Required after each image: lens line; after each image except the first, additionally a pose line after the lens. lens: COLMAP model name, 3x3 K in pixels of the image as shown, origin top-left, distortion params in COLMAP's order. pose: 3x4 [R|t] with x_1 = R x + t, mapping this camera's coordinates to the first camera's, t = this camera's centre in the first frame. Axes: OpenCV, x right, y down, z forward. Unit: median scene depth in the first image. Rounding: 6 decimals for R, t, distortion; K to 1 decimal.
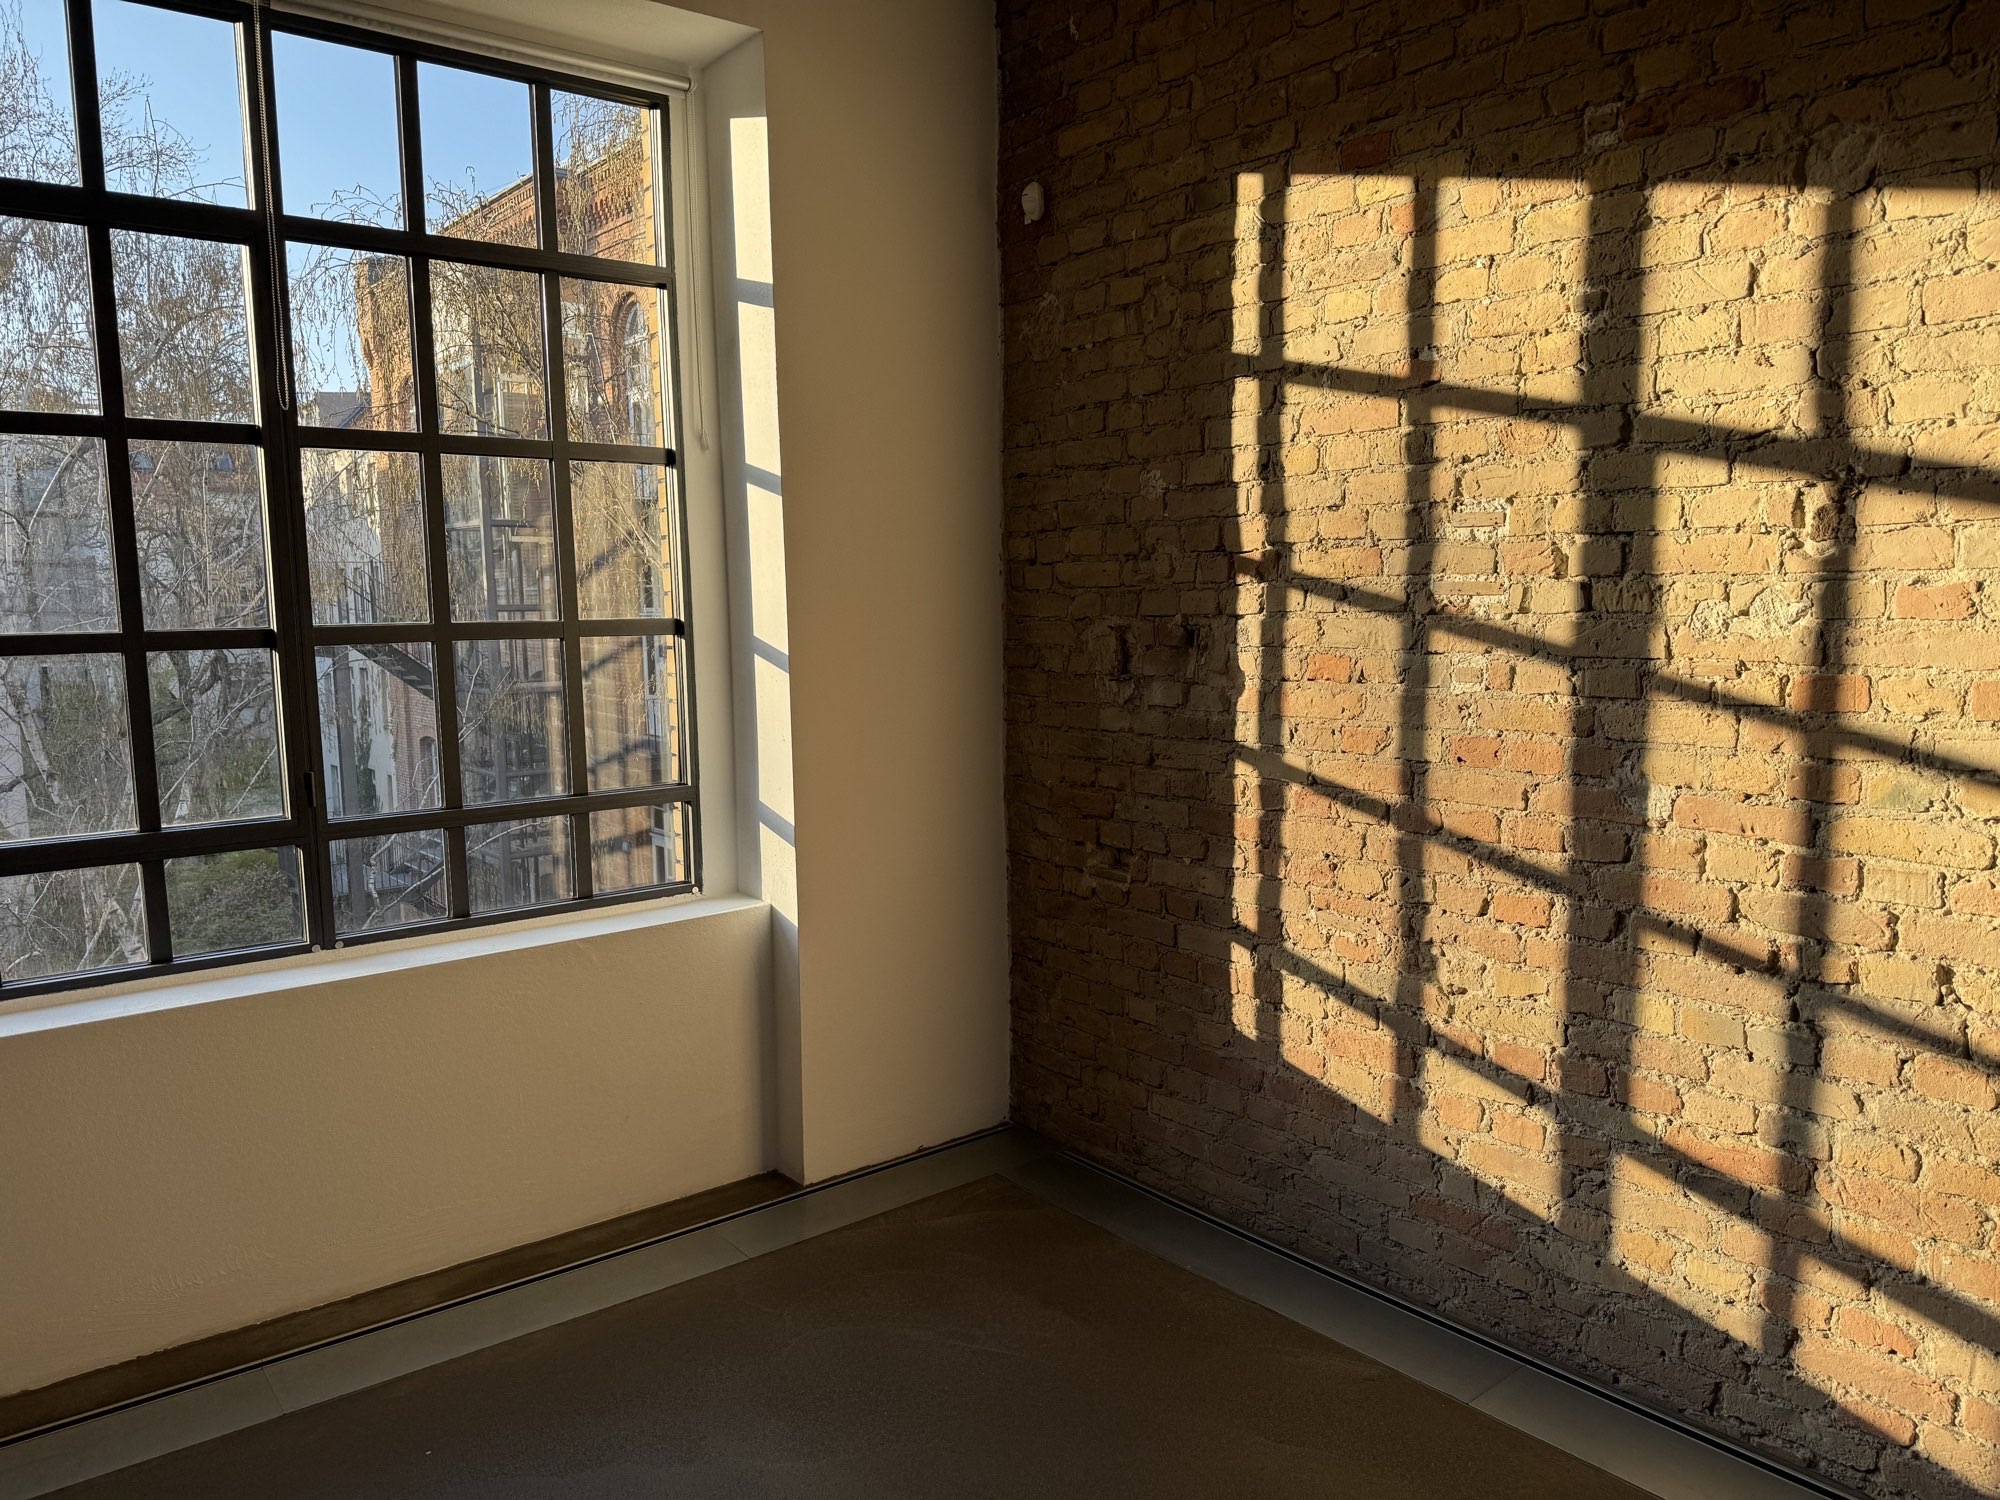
lens RADIAL K [[1434.4, 0, 1000.0], [0, 1434.4, 750.0], [0, 0, 1]] dist [0.225727, -0.350390]
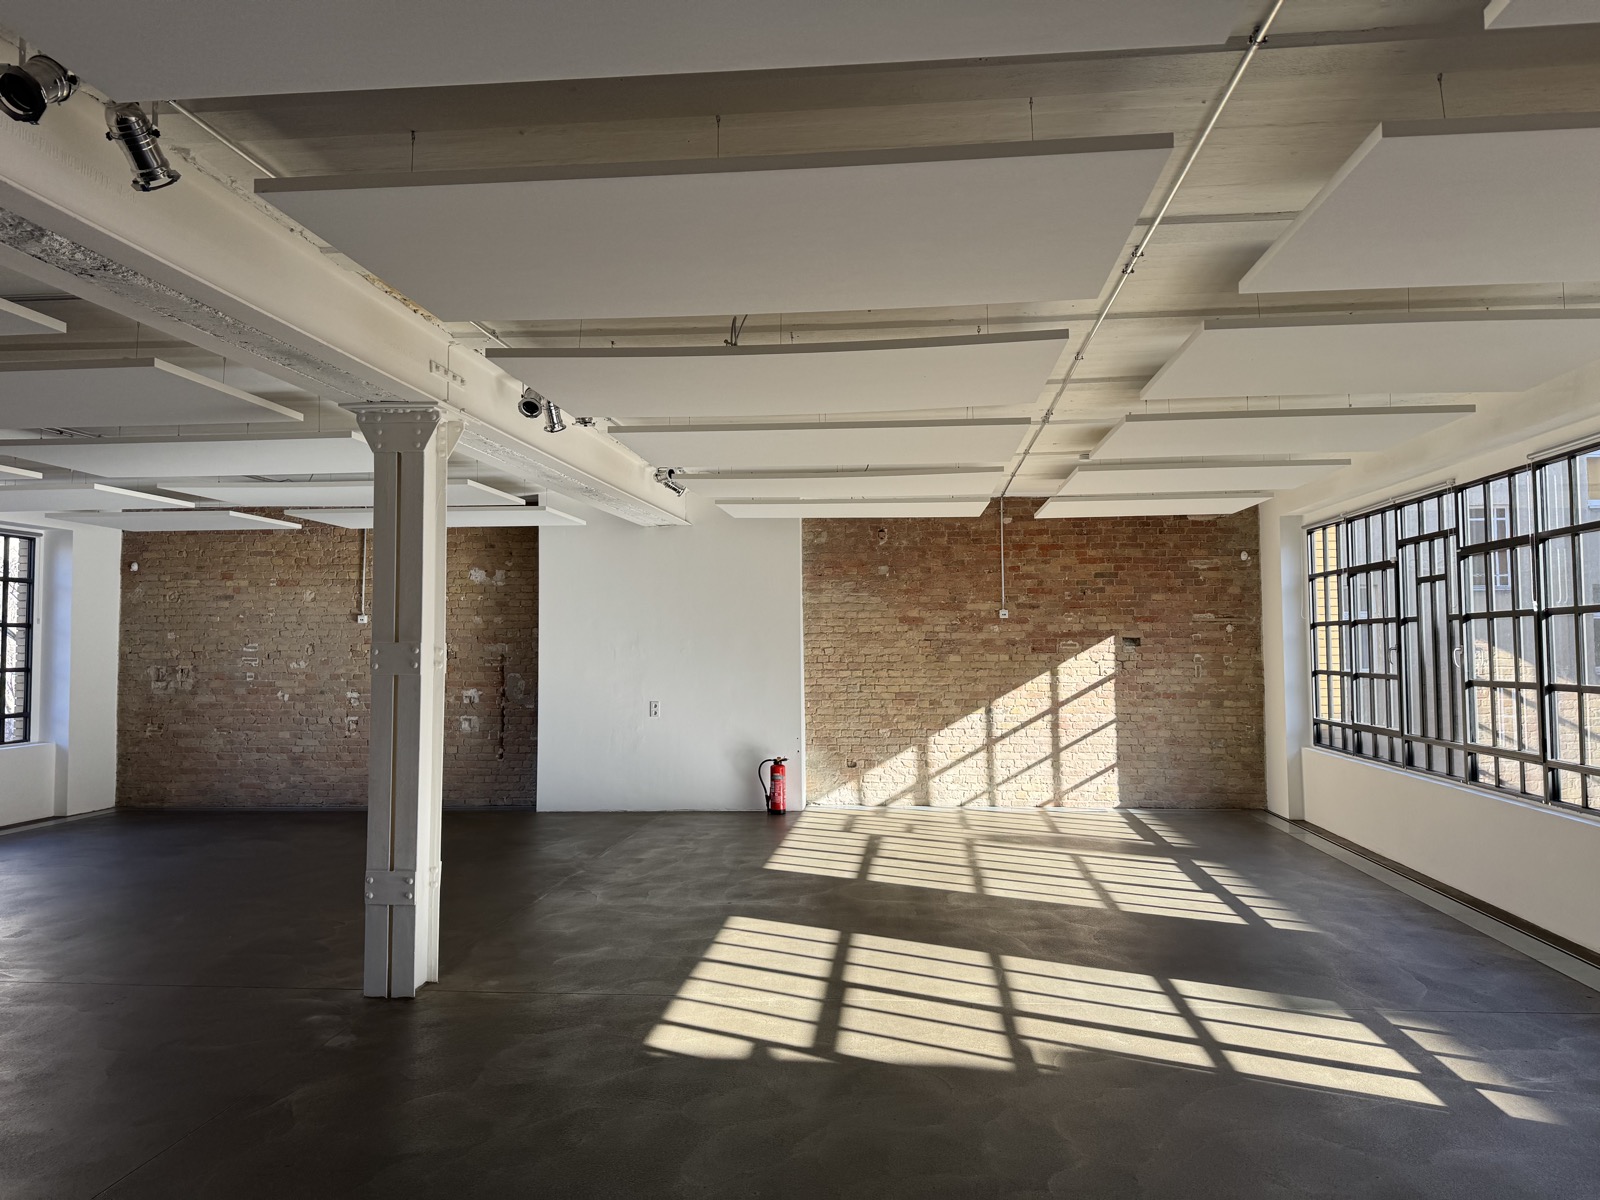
lens RADIAL K [[1146.5, 0, 800.4], [0, 1146.5, 585.3], [0, 0, 1]] dist [0.173233, -0.239300]
pose [[0.699182, 0.046633, 0.713422, -1.218475], [0.075935, 0.987382, -0.138960, 0.329907], [-0.710900, 0.151332, 0.686819, -3.055880]]
